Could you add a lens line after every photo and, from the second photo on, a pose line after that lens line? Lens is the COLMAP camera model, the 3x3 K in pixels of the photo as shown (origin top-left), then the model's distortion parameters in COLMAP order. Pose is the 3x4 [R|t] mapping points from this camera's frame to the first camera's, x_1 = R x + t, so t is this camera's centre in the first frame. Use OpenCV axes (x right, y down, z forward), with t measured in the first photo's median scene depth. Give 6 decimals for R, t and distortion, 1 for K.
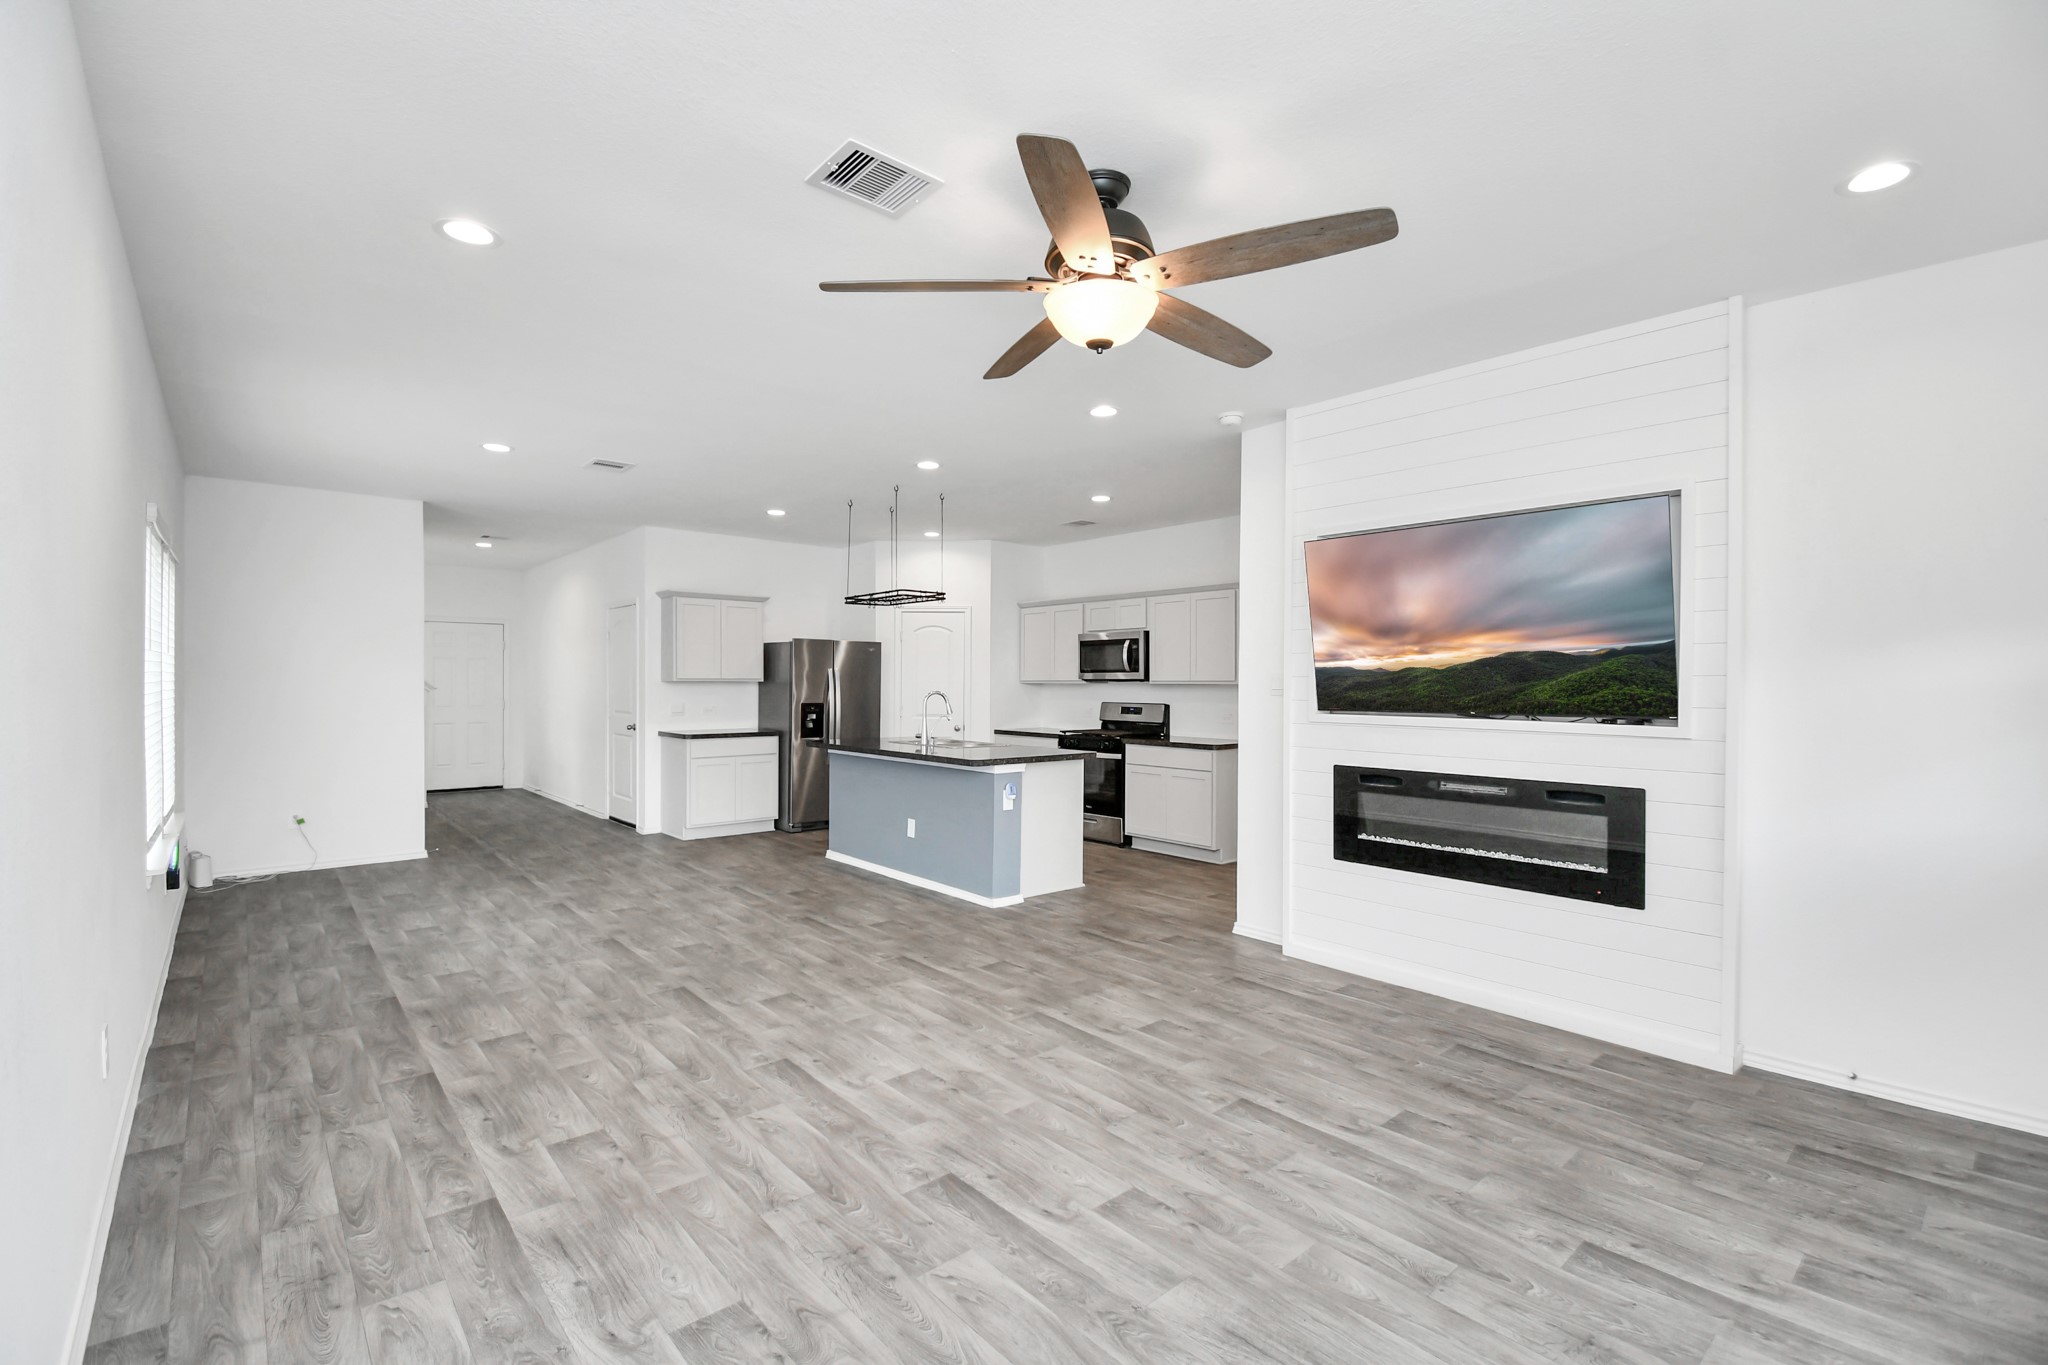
lens RADIAL K [[898.8, 0, 1012.4], [0, 898.8, 684.0], [0, 0, 1]] dist [0.018068, -0.025145]
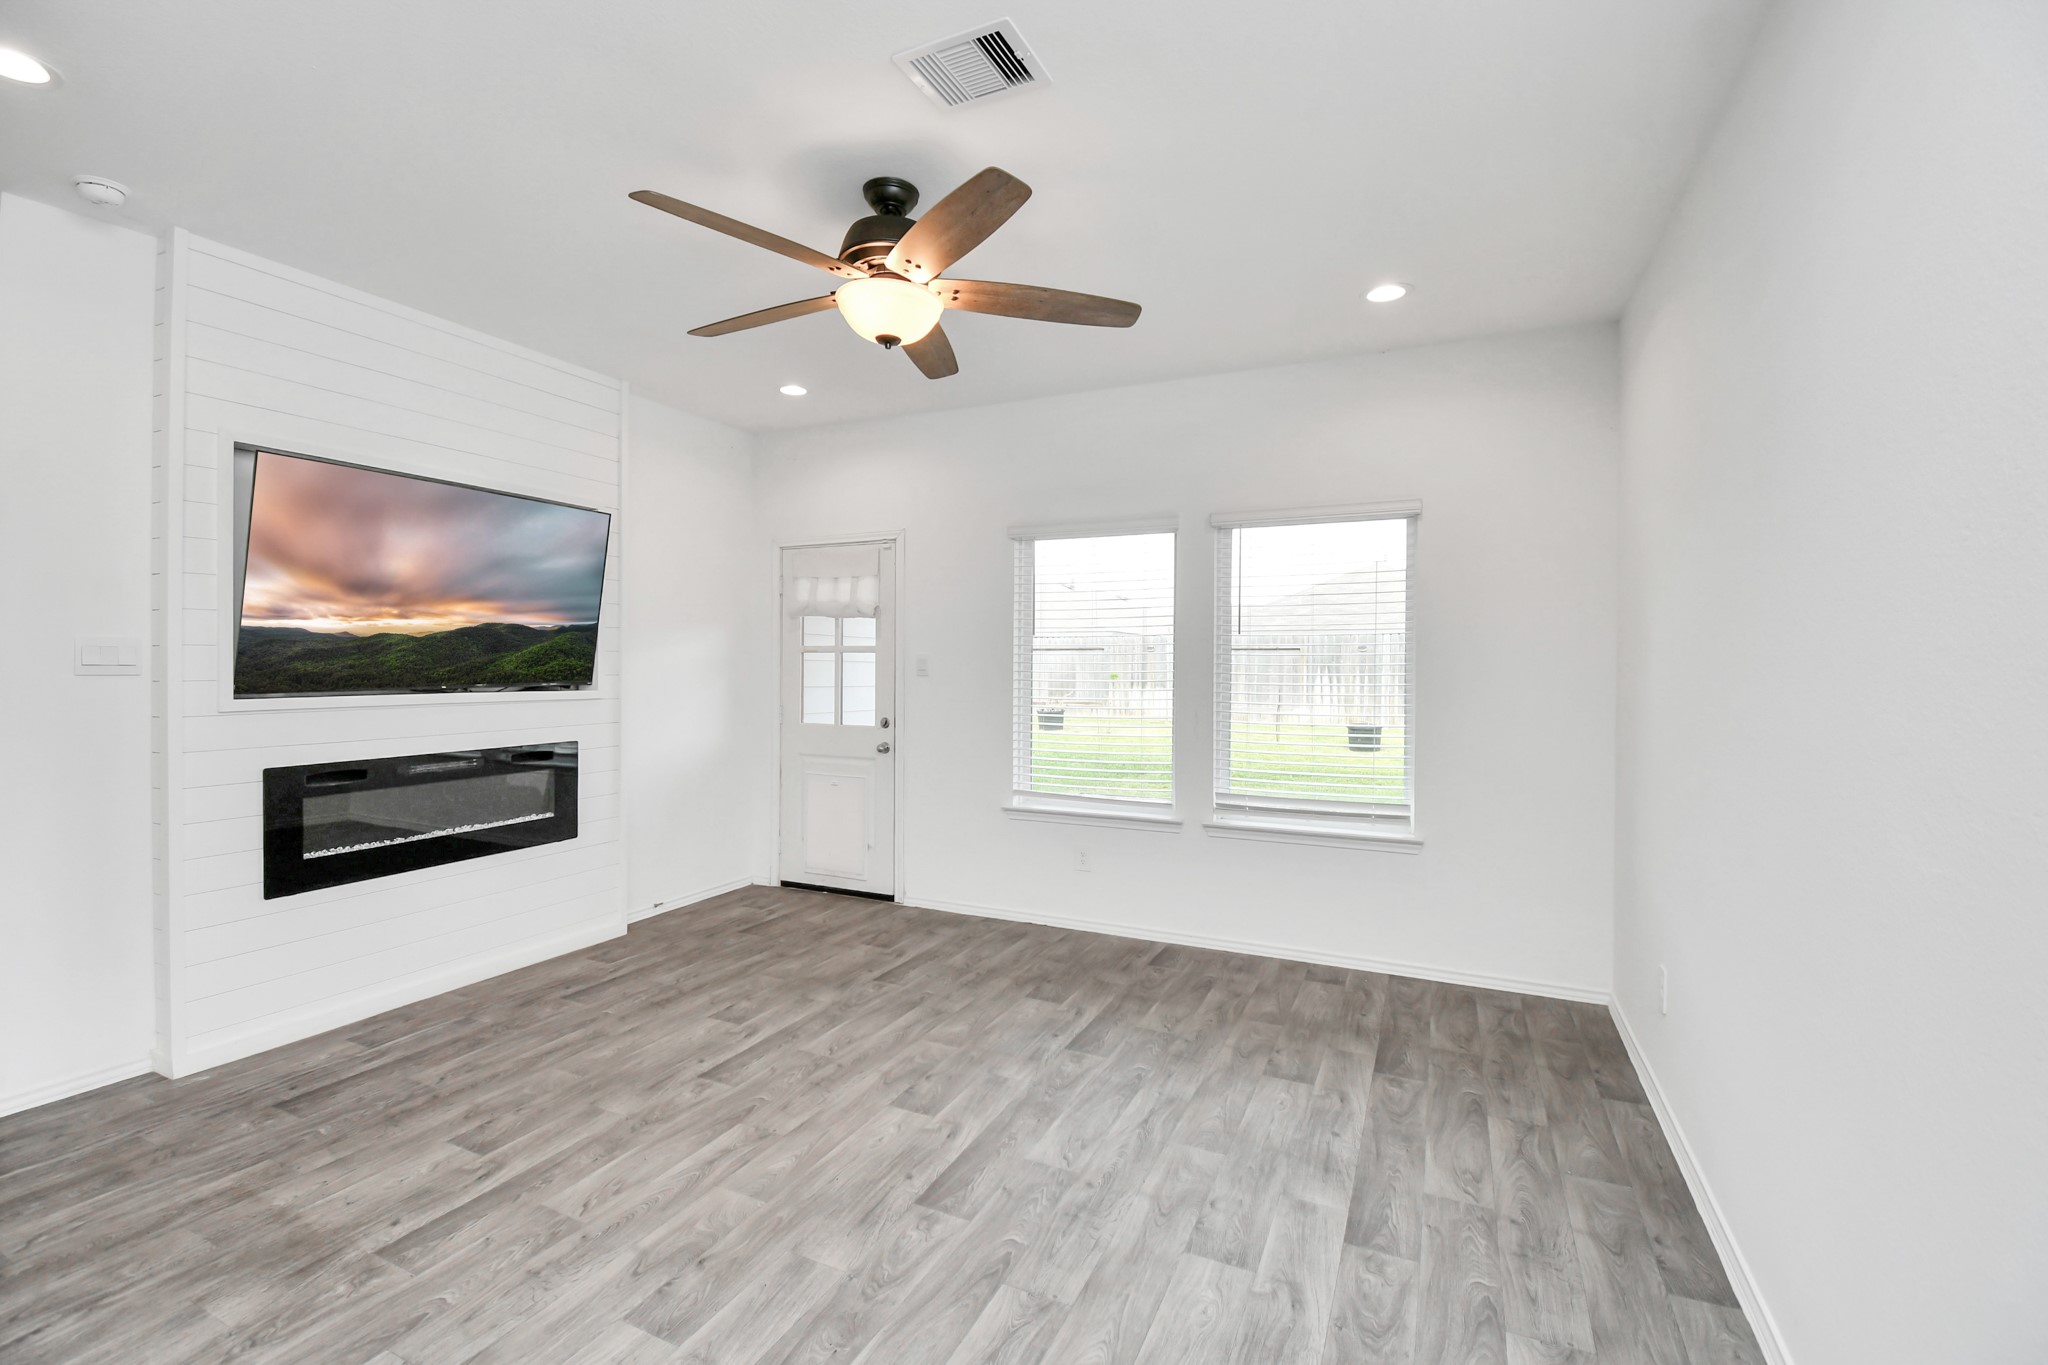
lens RADIAL K [[920.7, 0, 1009.4], [0, 920.7, 685.0], [0, 0, 1]] dist [0.017803, -0.026692]
pose [[-0.408346, -0.029839, 0.912339, -0.706314], [-0.005065, 0.999524, 0.030424, -0.002194], [-0.912813, 0.007803, -0.408303, 0.973407]]
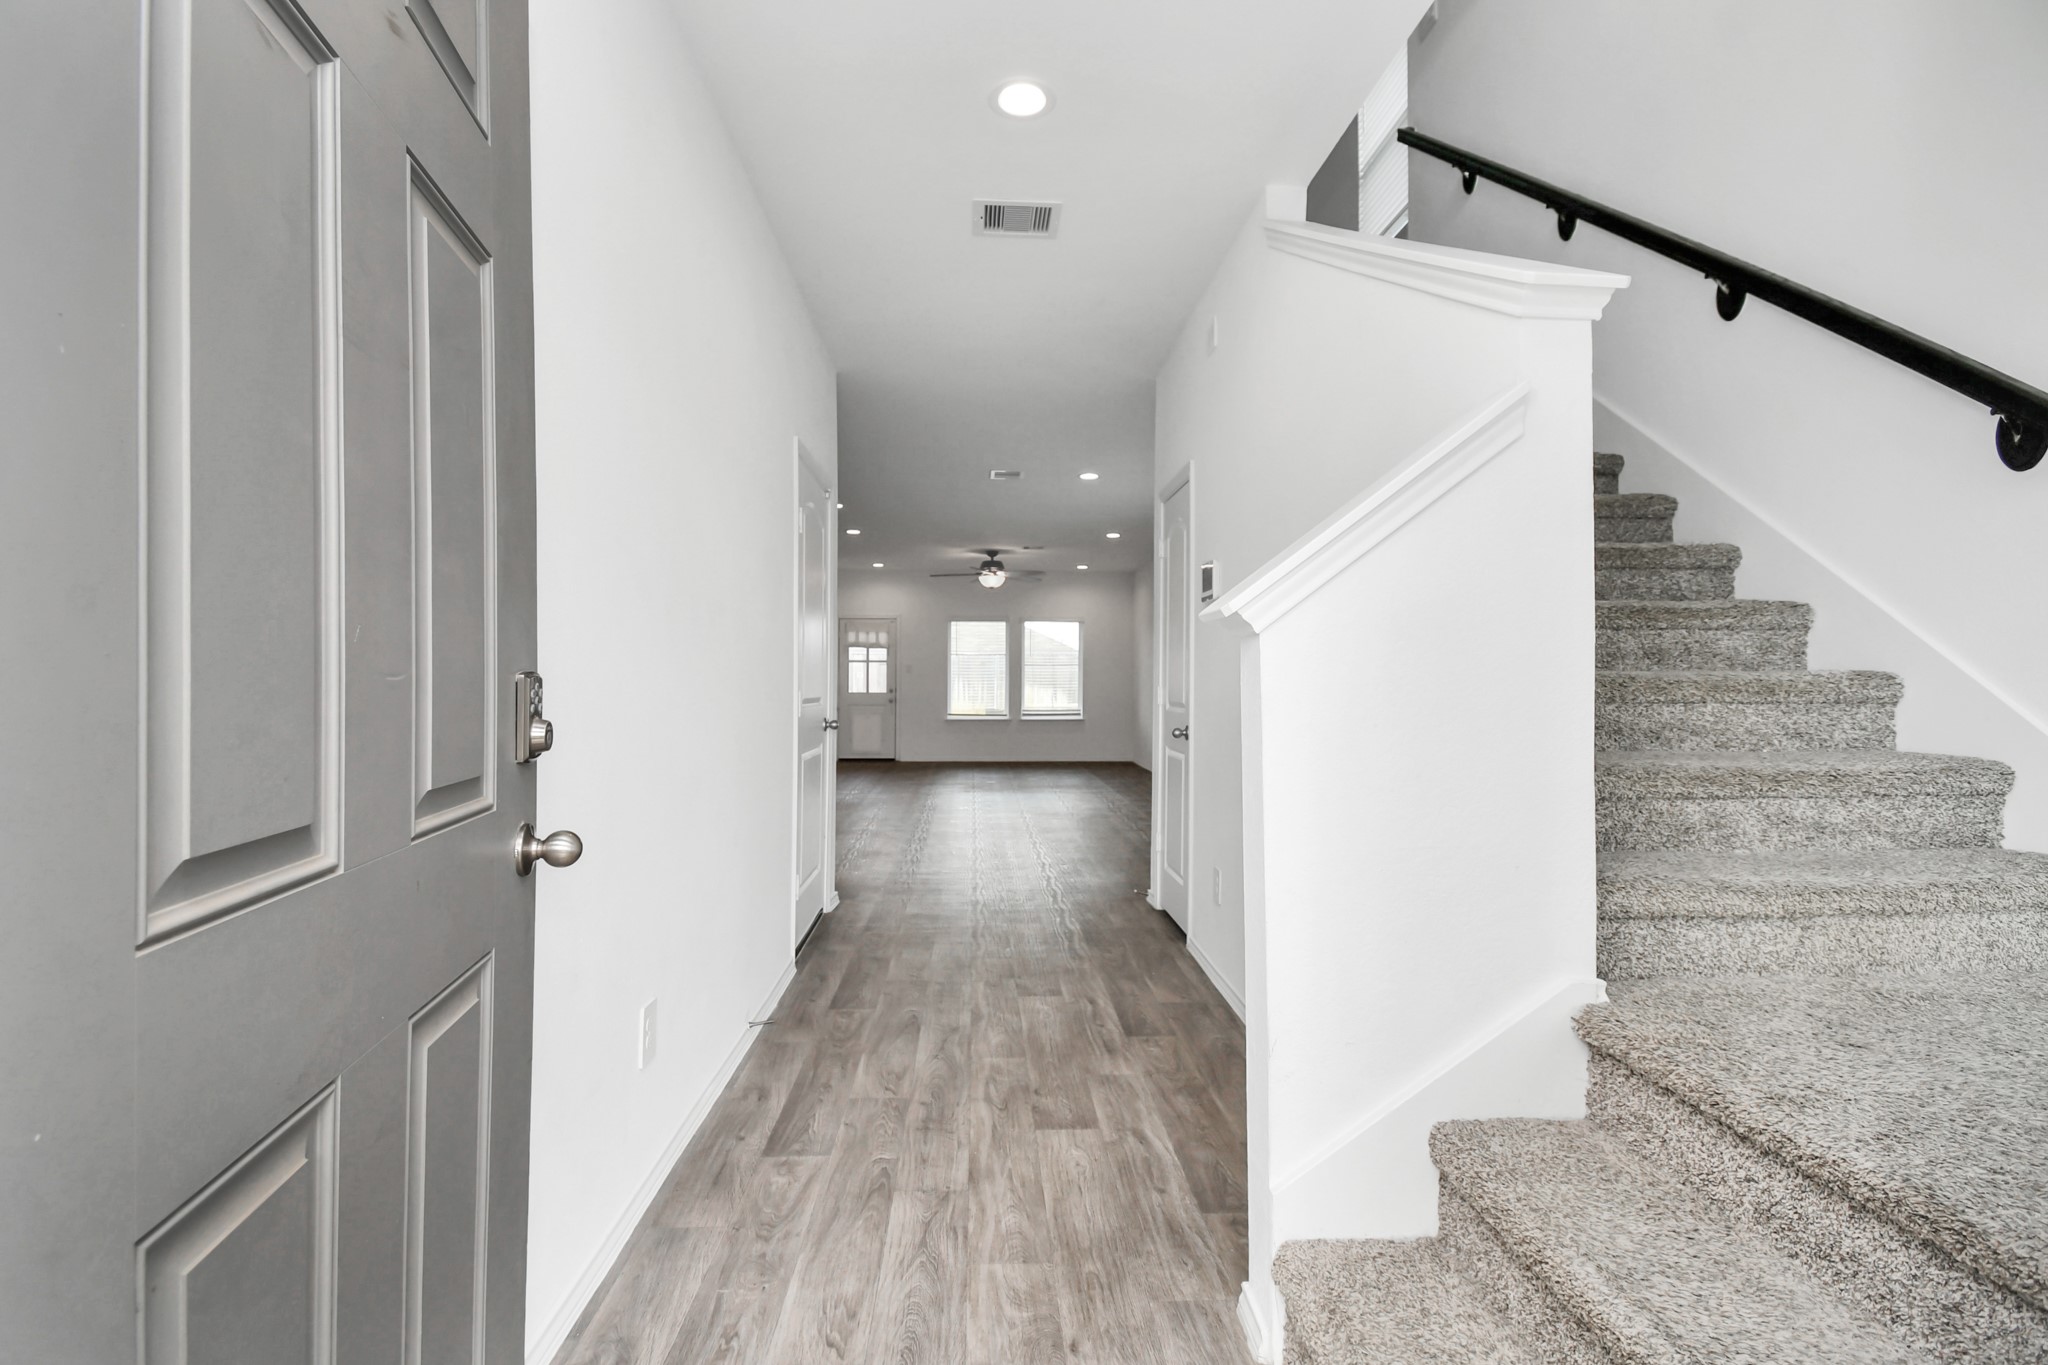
lens RADIAL K [[898.8, 0, 1012.4], [0, 898.8, 684.0], [0, 0, 1]] dist [0.018068, -0.025145]
pose [[-0.789326, -0.007618, 0.613928, -1.948076], [-0.005158, 0.999970, 0.005777, 0.057056], [-0.613953, 0.001393, -0.789341, 3.211428]]
